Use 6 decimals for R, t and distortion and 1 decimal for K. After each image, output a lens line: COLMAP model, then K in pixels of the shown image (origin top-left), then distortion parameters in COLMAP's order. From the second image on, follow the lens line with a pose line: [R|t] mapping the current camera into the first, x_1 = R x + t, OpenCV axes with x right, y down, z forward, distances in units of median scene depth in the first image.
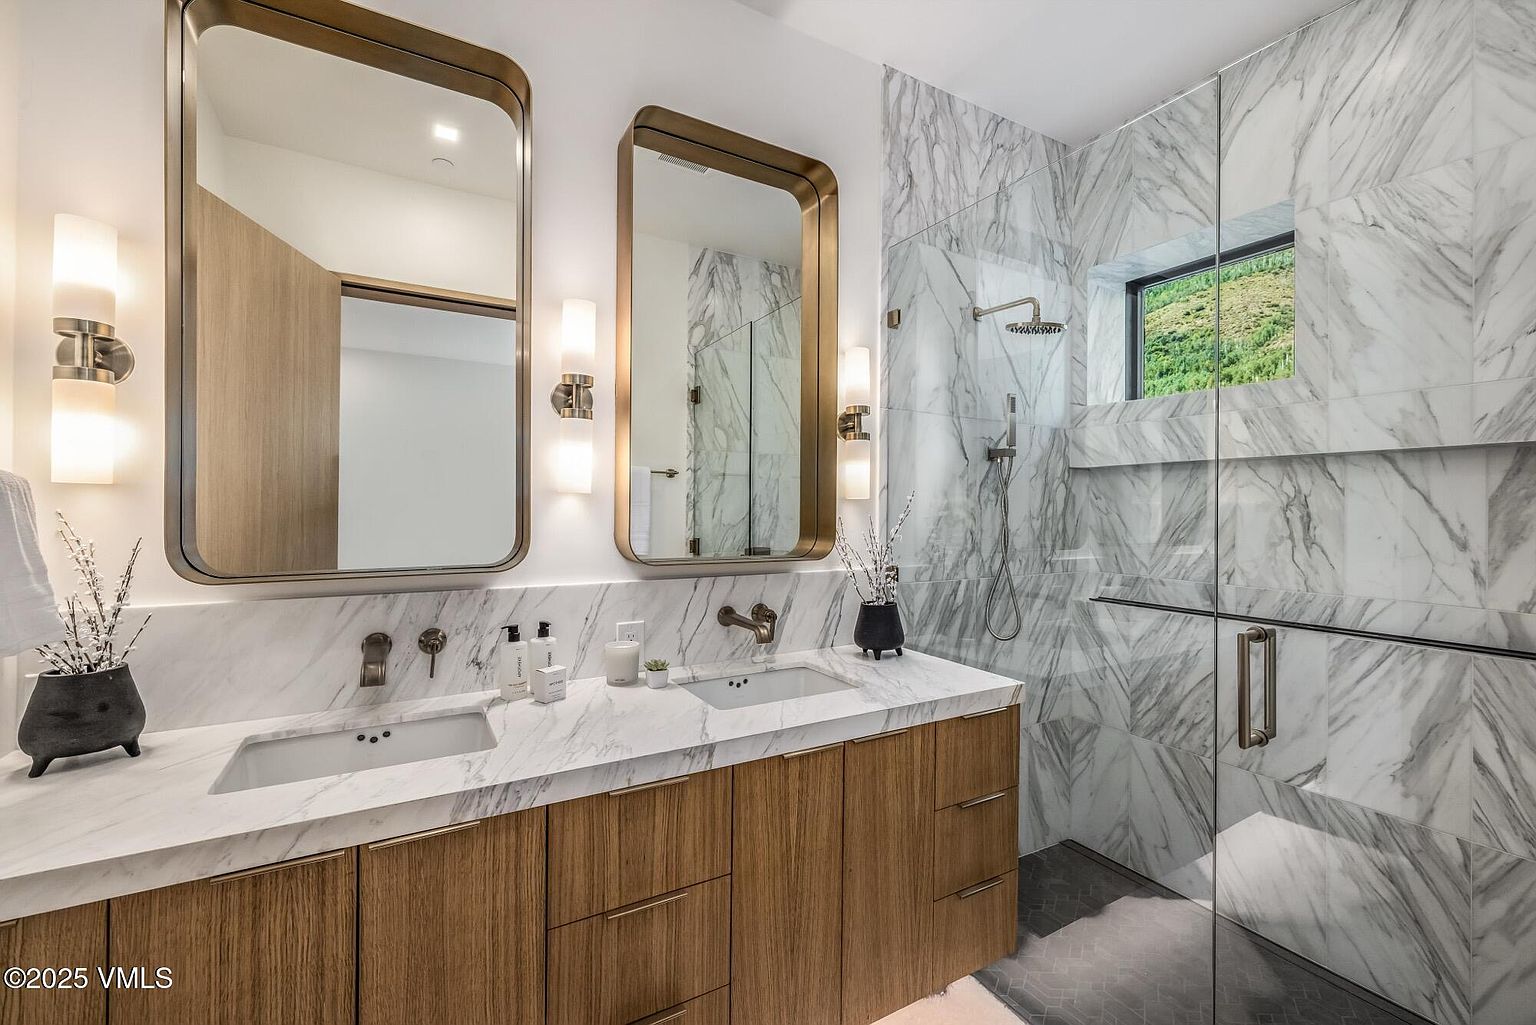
lens RADIAL K [[676.8, 0, 769.8], [0, 676.8, 509.4], [0, 0, 1]] dist [-0.002784, -0.000127]
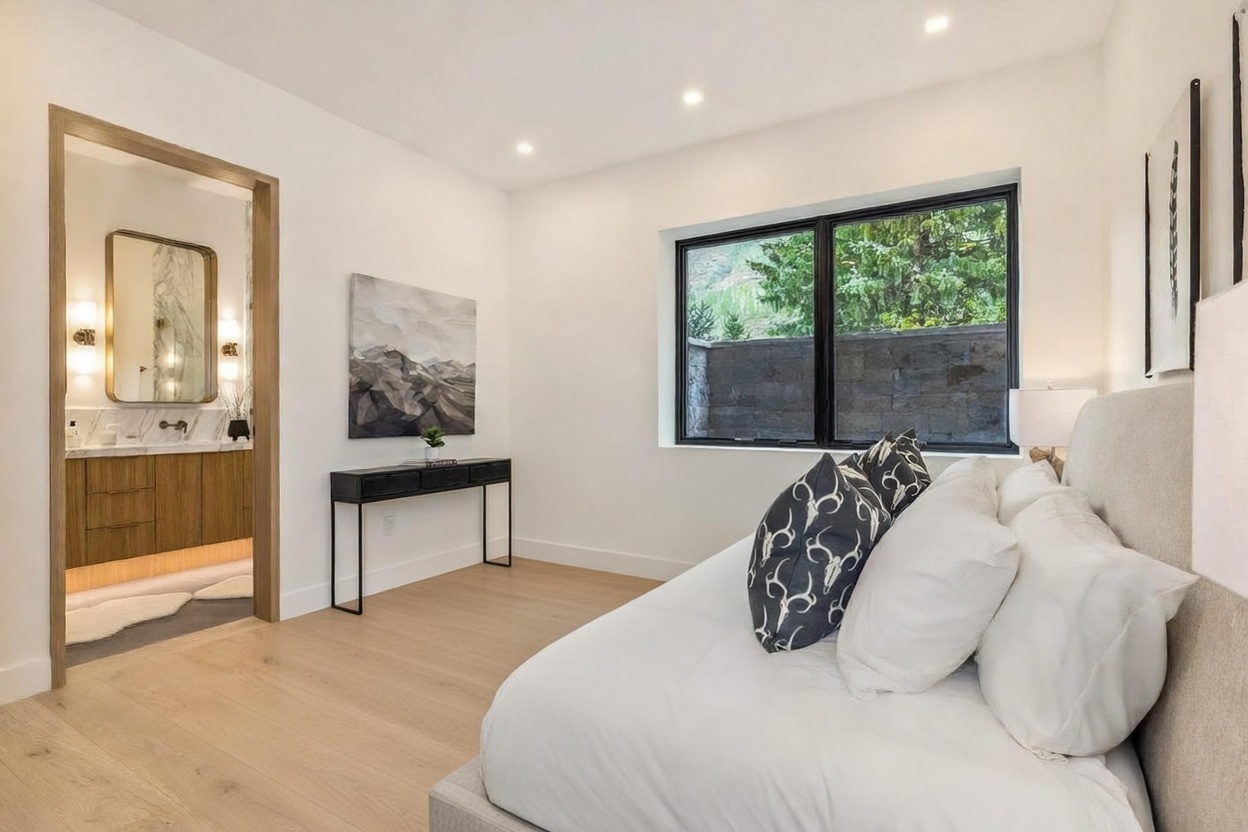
lens RADIAL K [[579.0, 0, 623.8], [0, 579.0, 414.2], [0, 0, 1]] dist [0.002751, 0.000411]
pose [[0.863760, -0.007588, 0.503847, 0.332394], [0.003641, 0.999954, 0.008818, 0.105588], [-0.503891, -0.005782, 0.863748, -1.757771]]
